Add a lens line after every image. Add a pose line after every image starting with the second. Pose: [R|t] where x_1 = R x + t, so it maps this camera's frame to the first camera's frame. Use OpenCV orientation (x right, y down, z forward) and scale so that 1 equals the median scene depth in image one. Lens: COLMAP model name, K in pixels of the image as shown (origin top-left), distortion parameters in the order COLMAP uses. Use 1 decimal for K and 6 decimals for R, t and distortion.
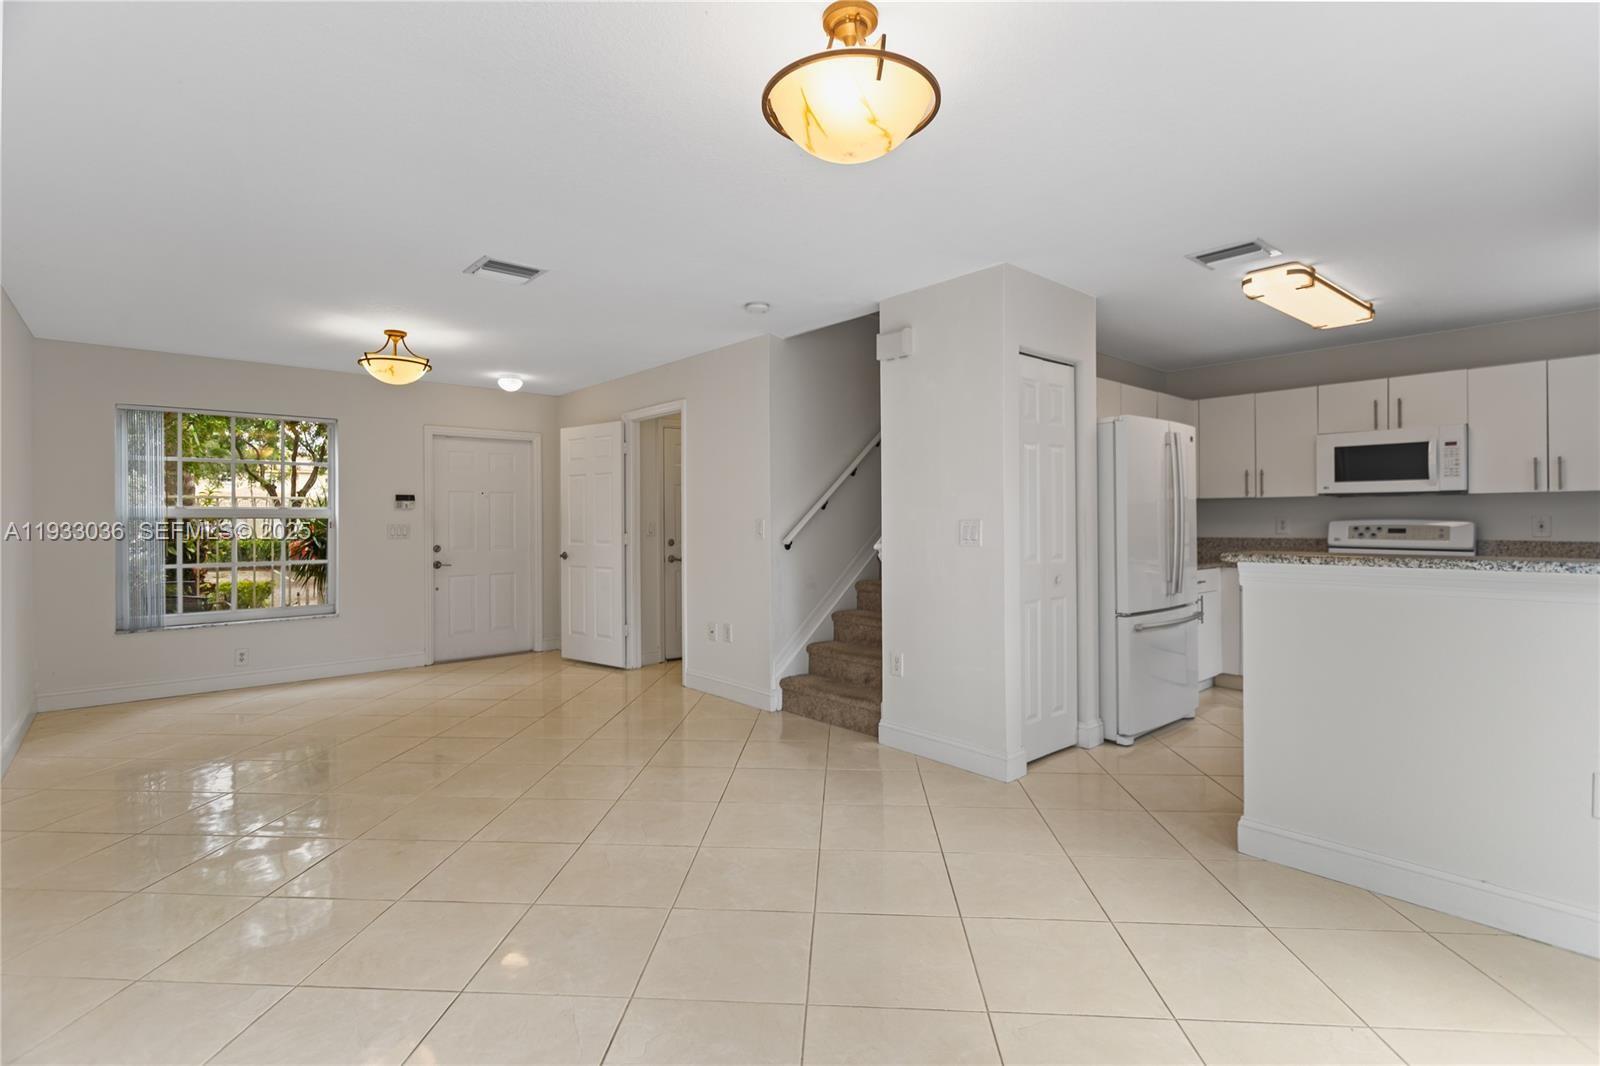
lens RADIAL K [[749.7, 0, 792.8], [0, 749.7, 527.5], [0, 0, 1]] dist [0.001724, -0.000058]
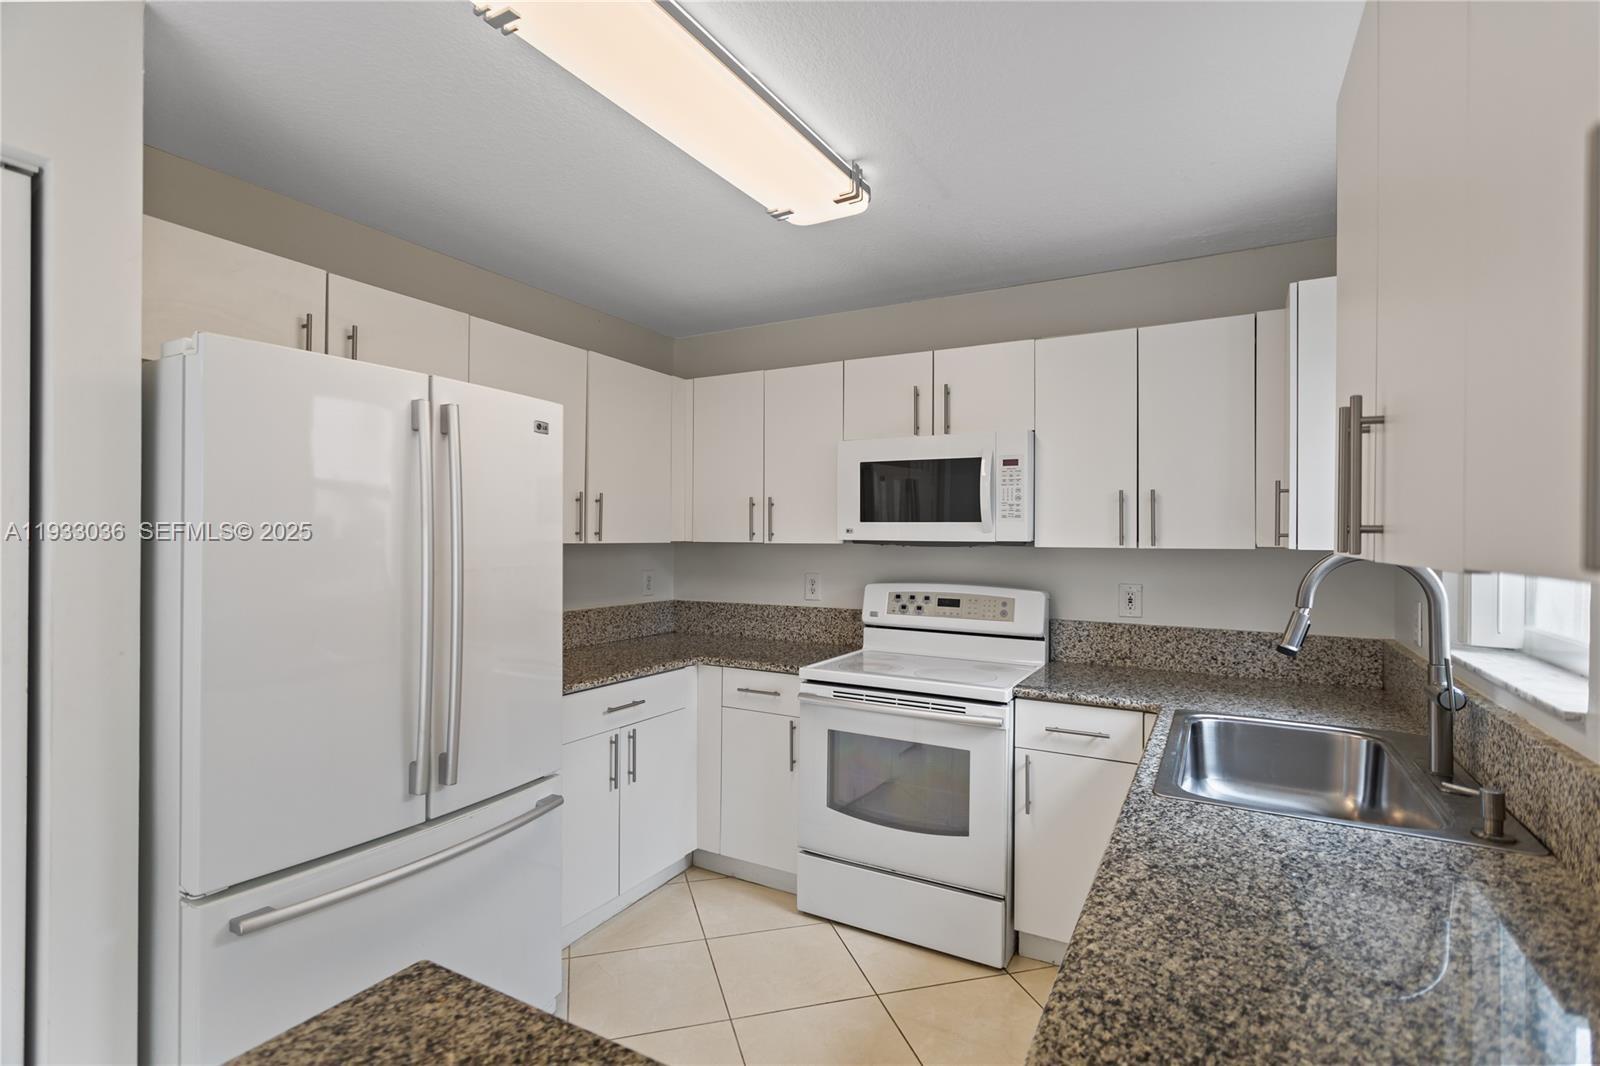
lens RADIAL K [[757.7, 0, 799.2], [0, 757.7, 540.7], [0, 0, 1]] dist [0.003633, 0.000539]
pose [[0.935016, 0.012650, 0.354380, 0.476299], [-0.009029, 0.999889, -0.011869, -0.038713], [-0.354491, 0.007898, 0.935026, 0.468451]]
